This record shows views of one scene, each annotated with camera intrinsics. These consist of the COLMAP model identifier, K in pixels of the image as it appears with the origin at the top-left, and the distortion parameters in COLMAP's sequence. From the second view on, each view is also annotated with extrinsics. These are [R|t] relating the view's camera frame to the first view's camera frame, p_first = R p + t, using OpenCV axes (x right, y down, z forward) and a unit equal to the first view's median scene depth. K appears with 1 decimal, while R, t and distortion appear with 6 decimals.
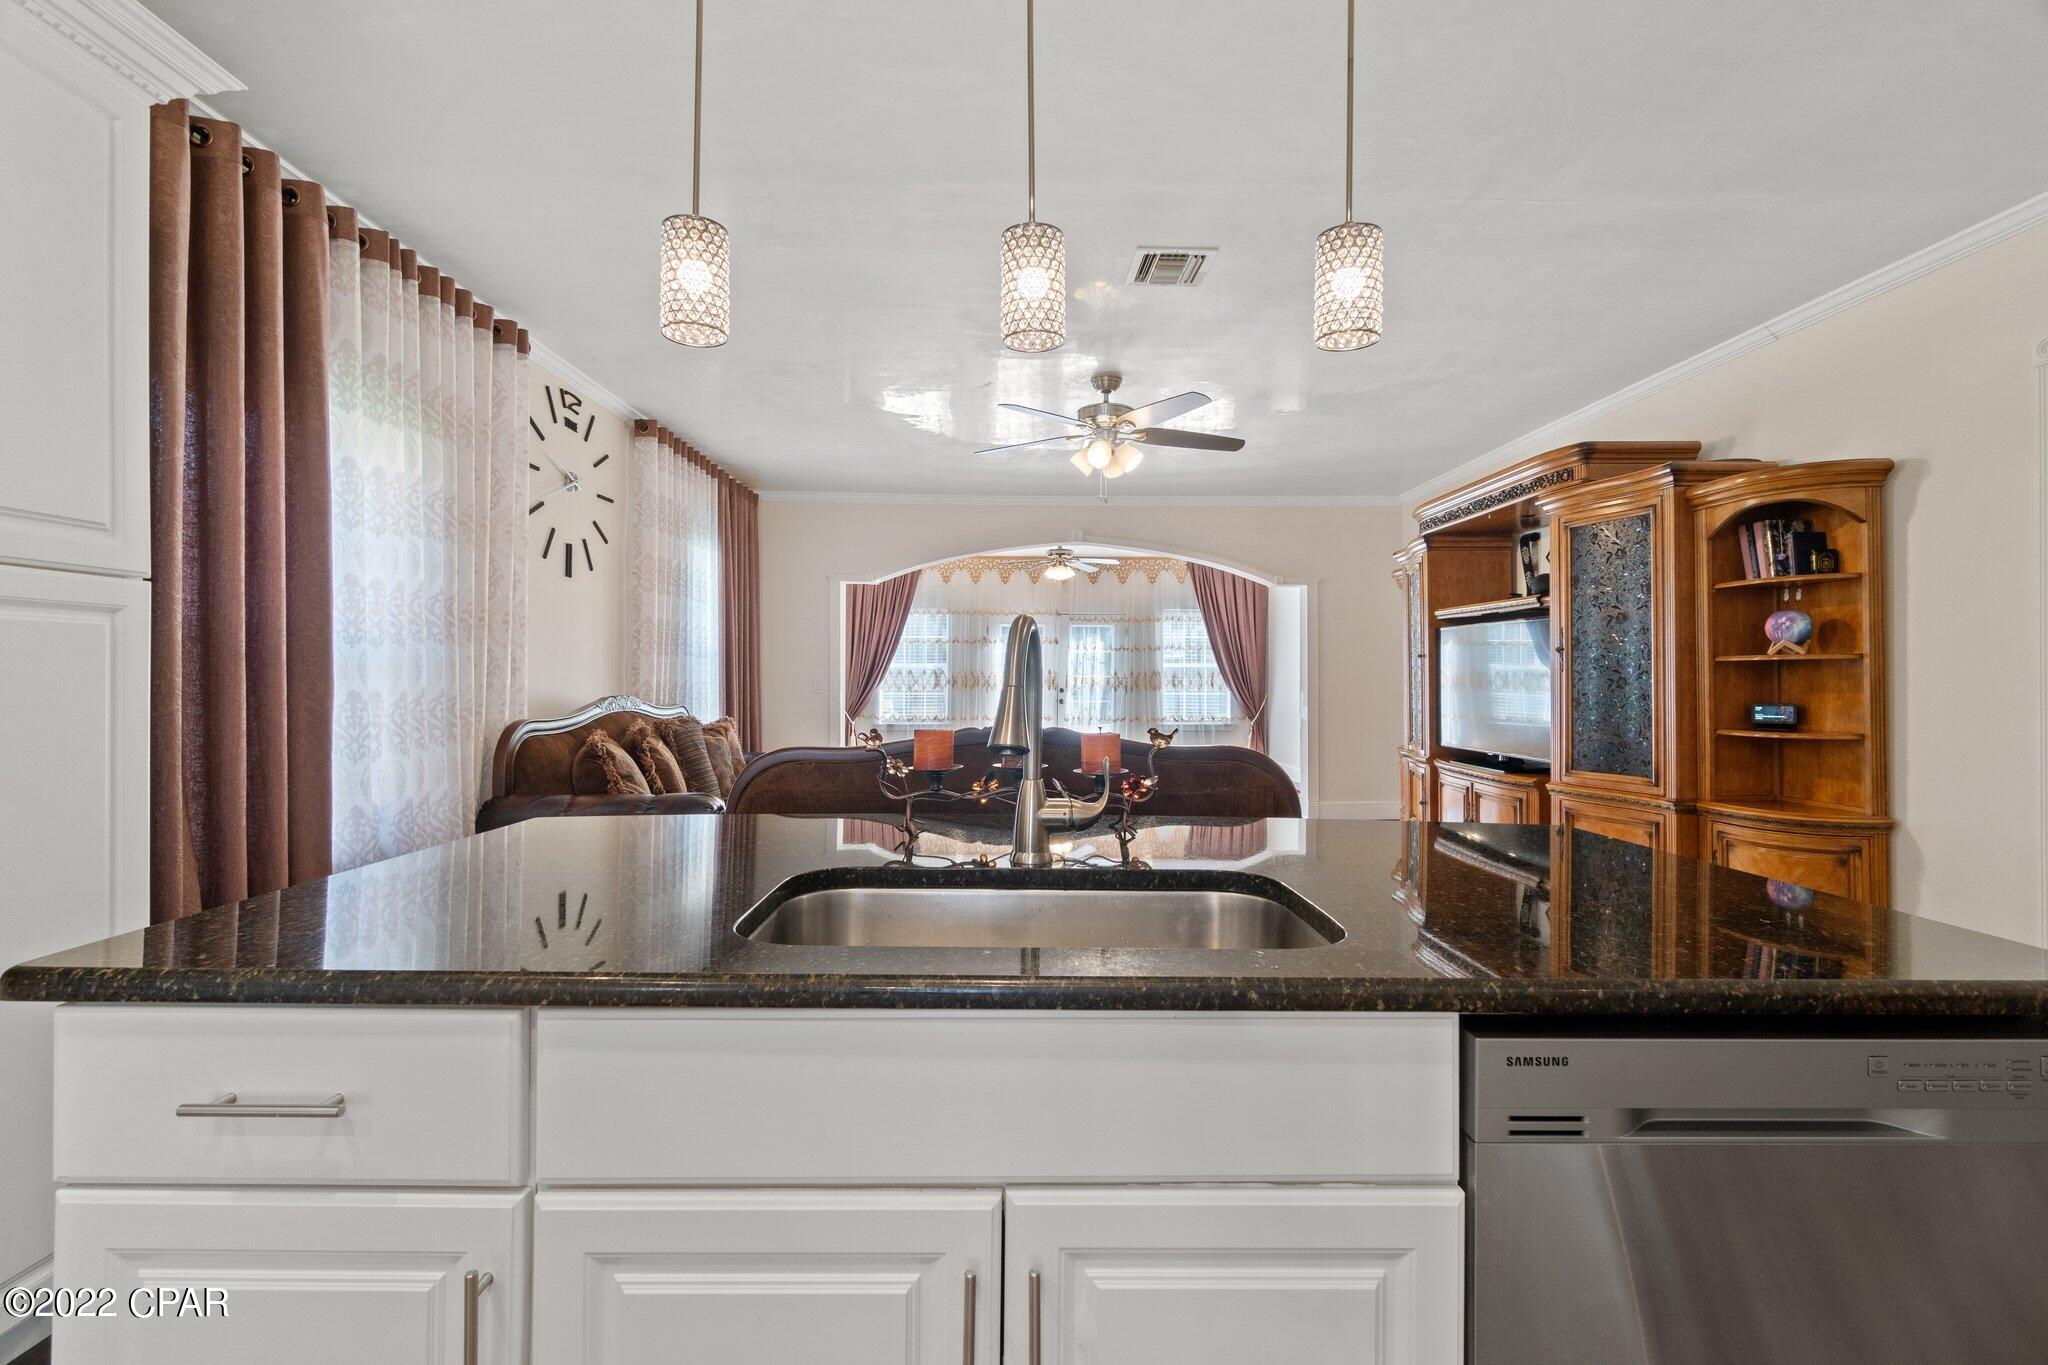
lens RADIAL K [[895.1, 0, 1024.0], [0, 895.1, 669.8], [0, 0, 1]] dist [-0.007258, 0.002934]
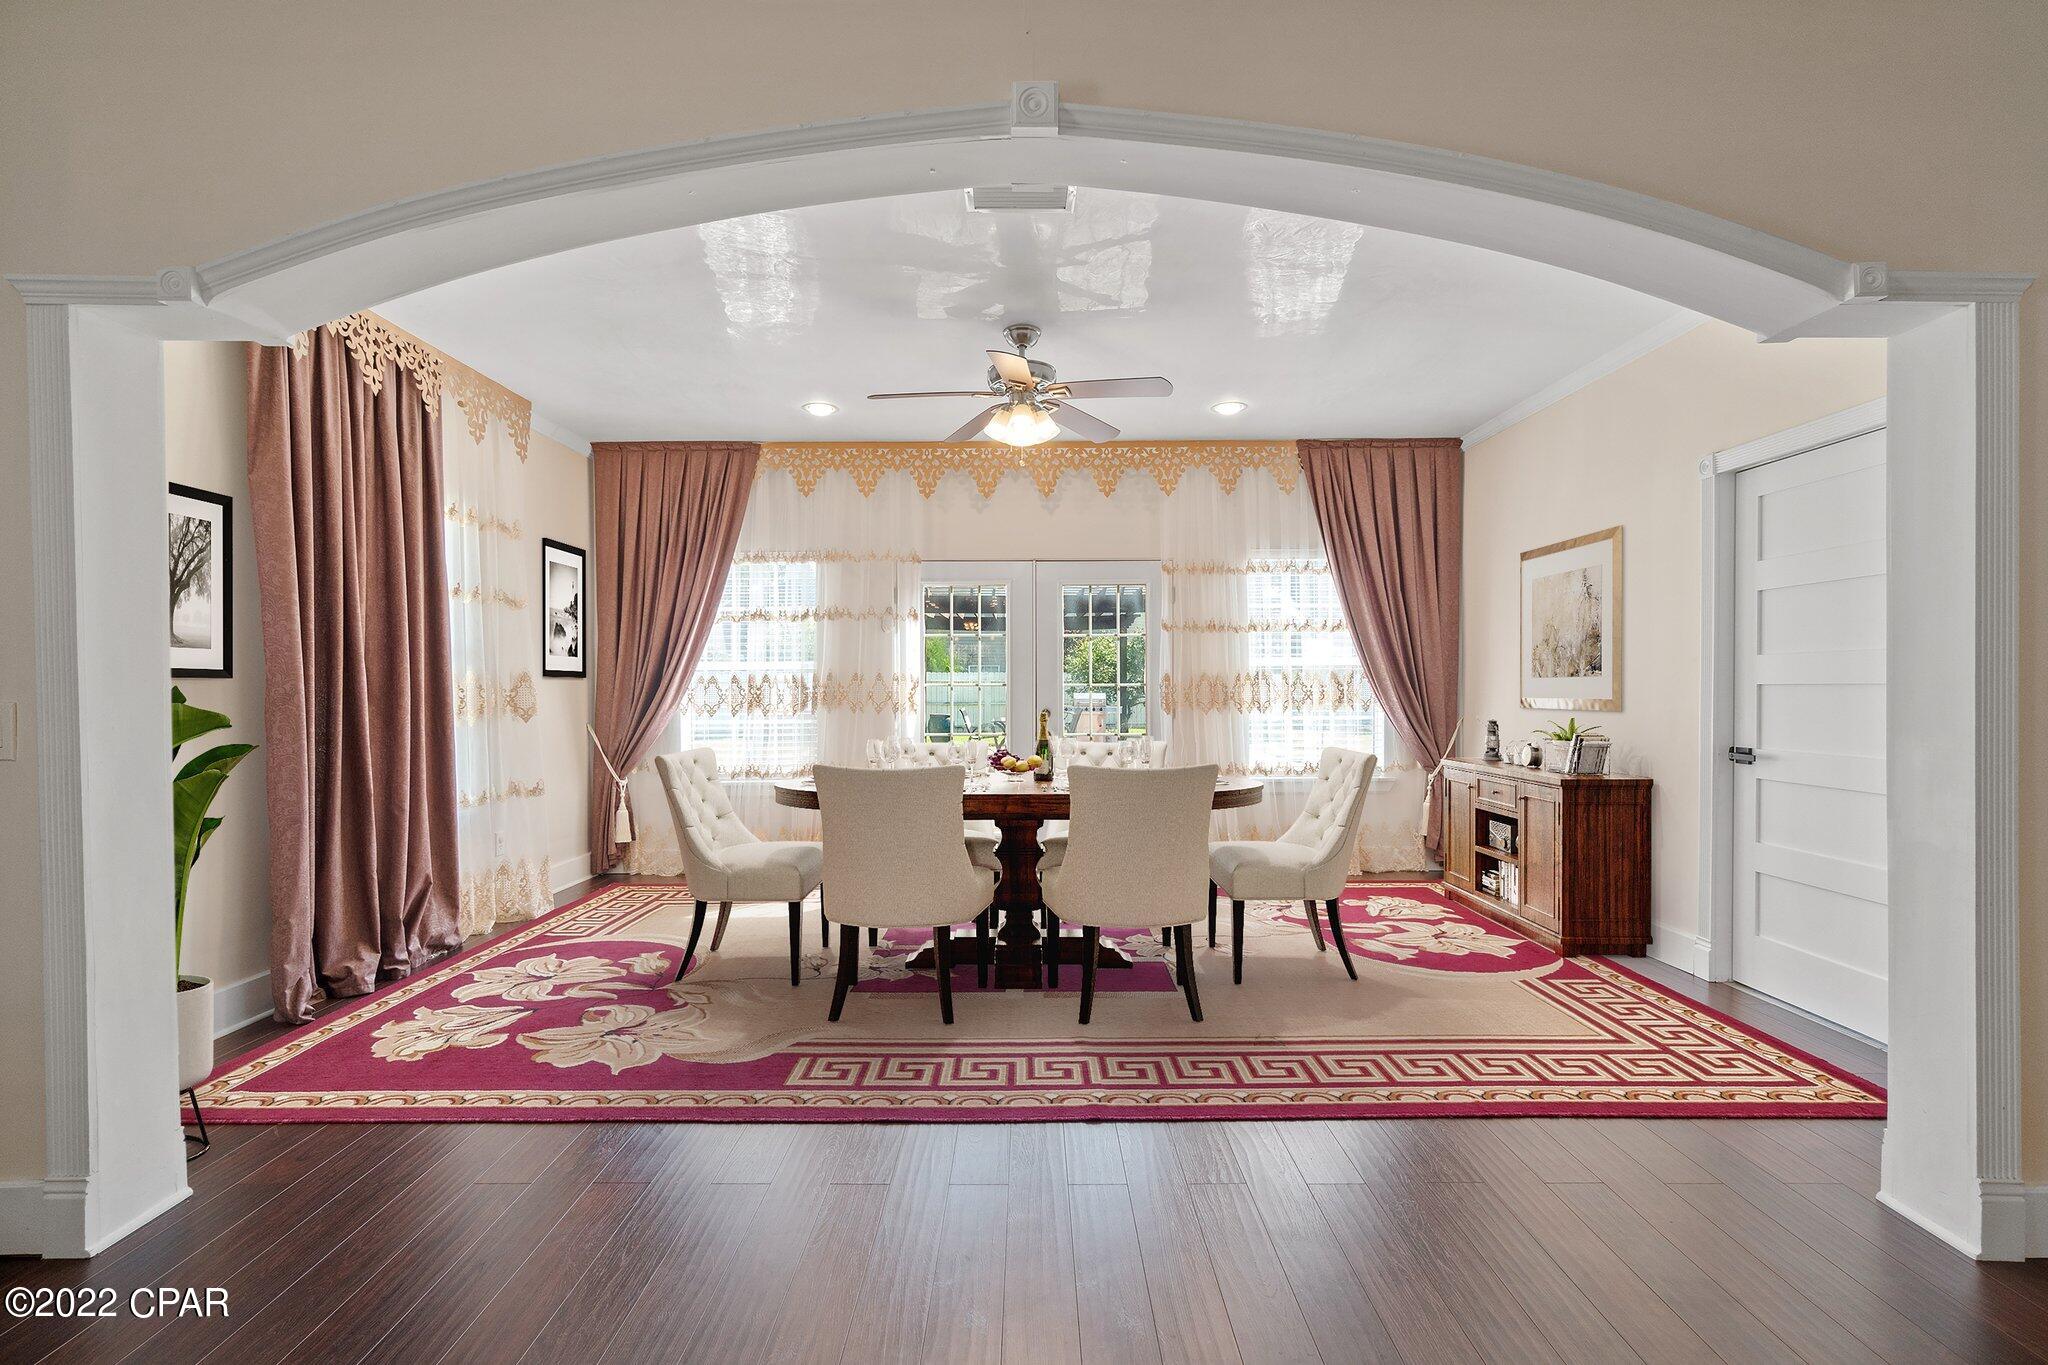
lens RADIAL K [[895.1, 0, 1023.0], [0, 895.1, 701.9], [0, 0, 1]] dist [-0.007258, 0.002934]
pose [[0.999770, -0.008341, -0.019779, 0.088225], [0.008860, 0.999614, 0.026323, 0.007495], [0.019552, -0.026493, 0.999458, 1.070373]]
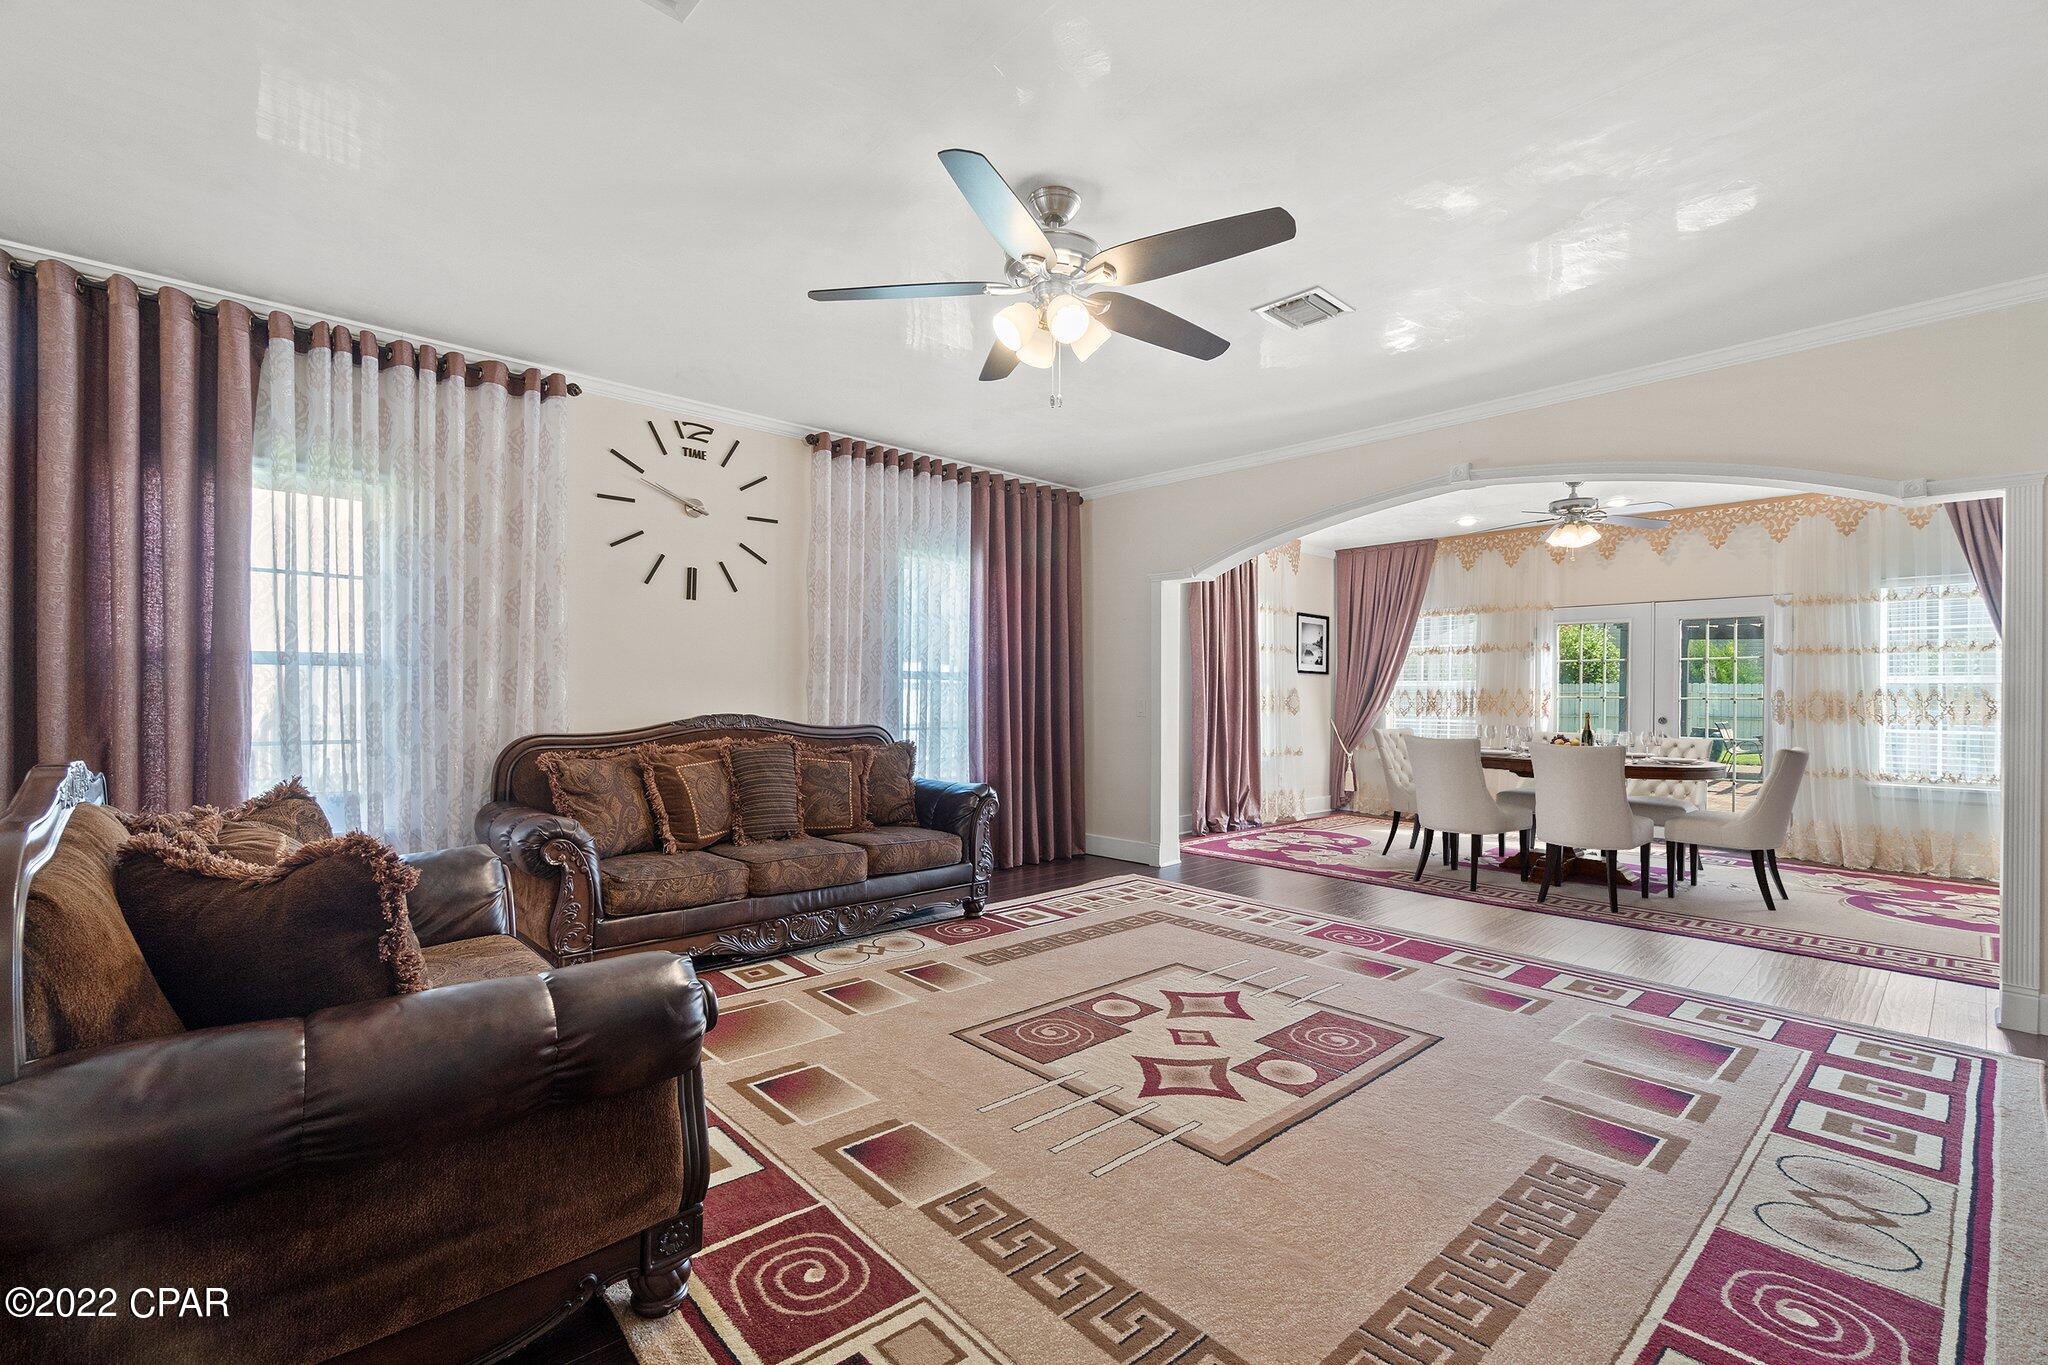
lens RADIAL K [[895.1, 0, 1040.3], [0, 895.1, 695.1], [0, 0, 1]] dist [-0.007258, 0.002934]
pose [[0.674500, 0.000283, -0.738274, 0.463319], [0.002261, 0.999994, 0.002449, 0.005095], [0.738271, -0.003321, 0.674496, 0.511511]]
